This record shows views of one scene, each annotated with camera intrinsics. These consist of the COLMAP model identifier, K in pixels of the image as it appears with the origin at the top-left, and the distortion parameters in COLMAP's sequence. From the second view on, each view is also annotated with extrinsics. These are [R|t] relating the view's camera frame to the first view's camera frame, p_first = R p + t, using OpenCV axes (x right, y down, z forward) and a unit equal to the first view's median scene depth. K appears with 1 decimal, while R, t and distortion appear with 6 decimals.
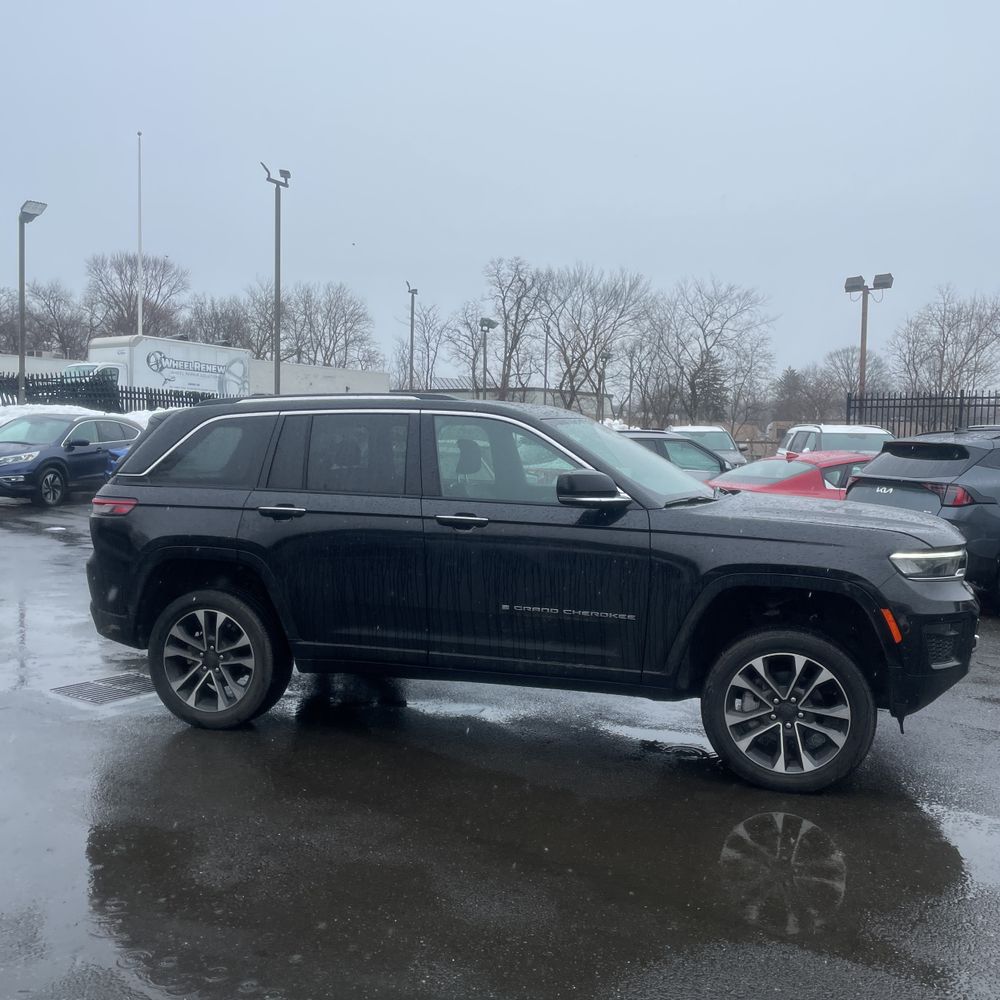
lens RADIAL K [[1008.1, 0, 484.7], [0, 1008.1, 495.7], [0, 0, 1]] dist [0.109516, -0.207729]
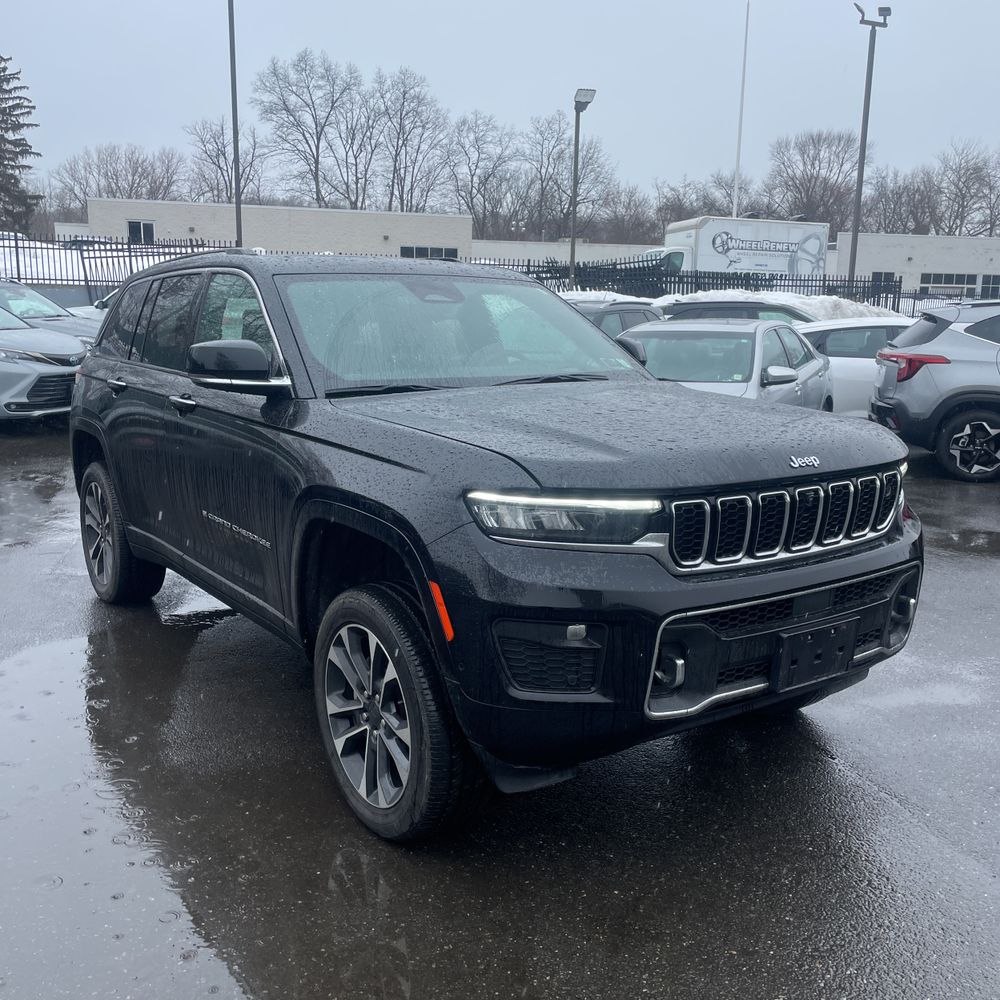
lens RADIAL K [[994.7, 0, 490.4], [0, 994.7, 502.2], [0, 0, 1]] dist [0.111351, -0.133708]
pose [[0.791143, 0.106154, -0.602349, 0.102756], [-0.035023, 0.991070, 0.128660, -0.001411], [0.610628, -0.080692, 0.787796, 0.076789]]
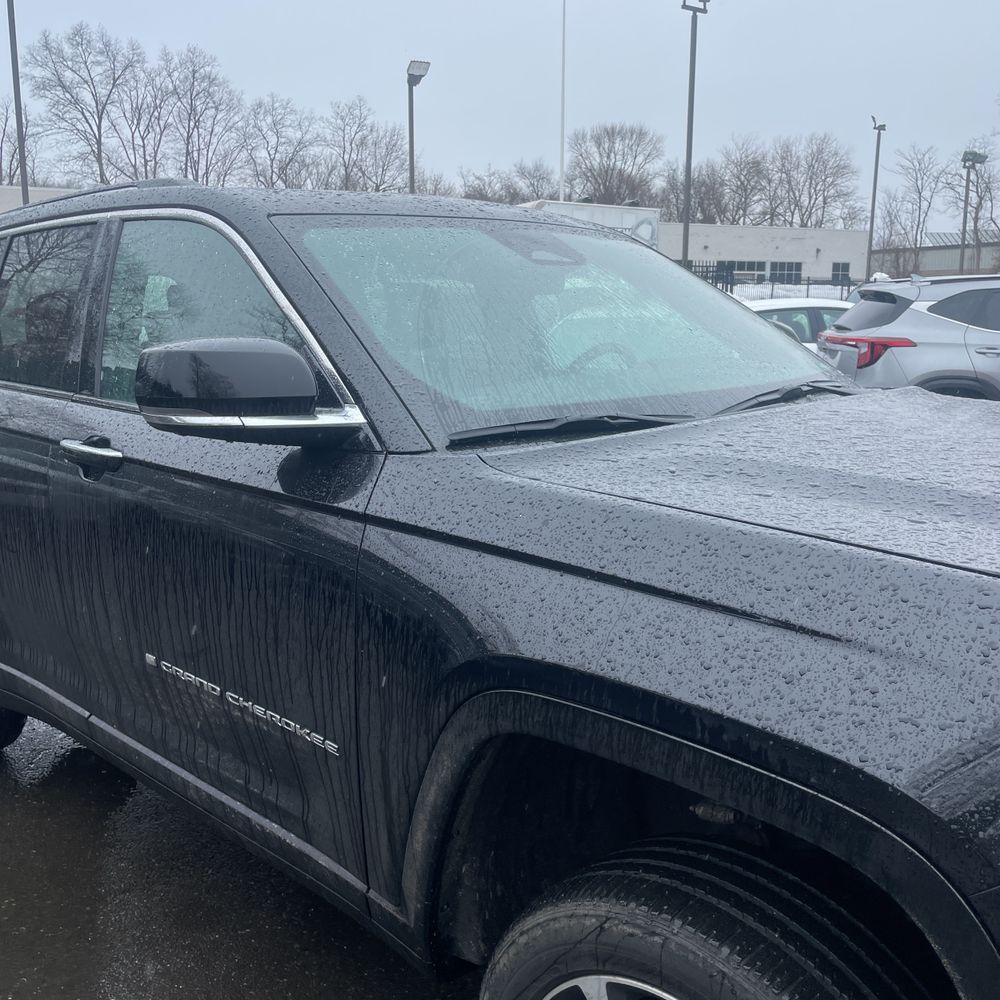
lens RADIAL K [[999.5, 0, 498.6], [0, 999.5, 482.8], [0, 0, 1]] dist [0.088386, -0.103538]
pose [[0.896627, 0.058698, -0.438879, 0.051156], [-0.008351, 0.993240, 0.115780, -0.002434], [0.442708, -0.100146, 0.891056, 0.103656]]
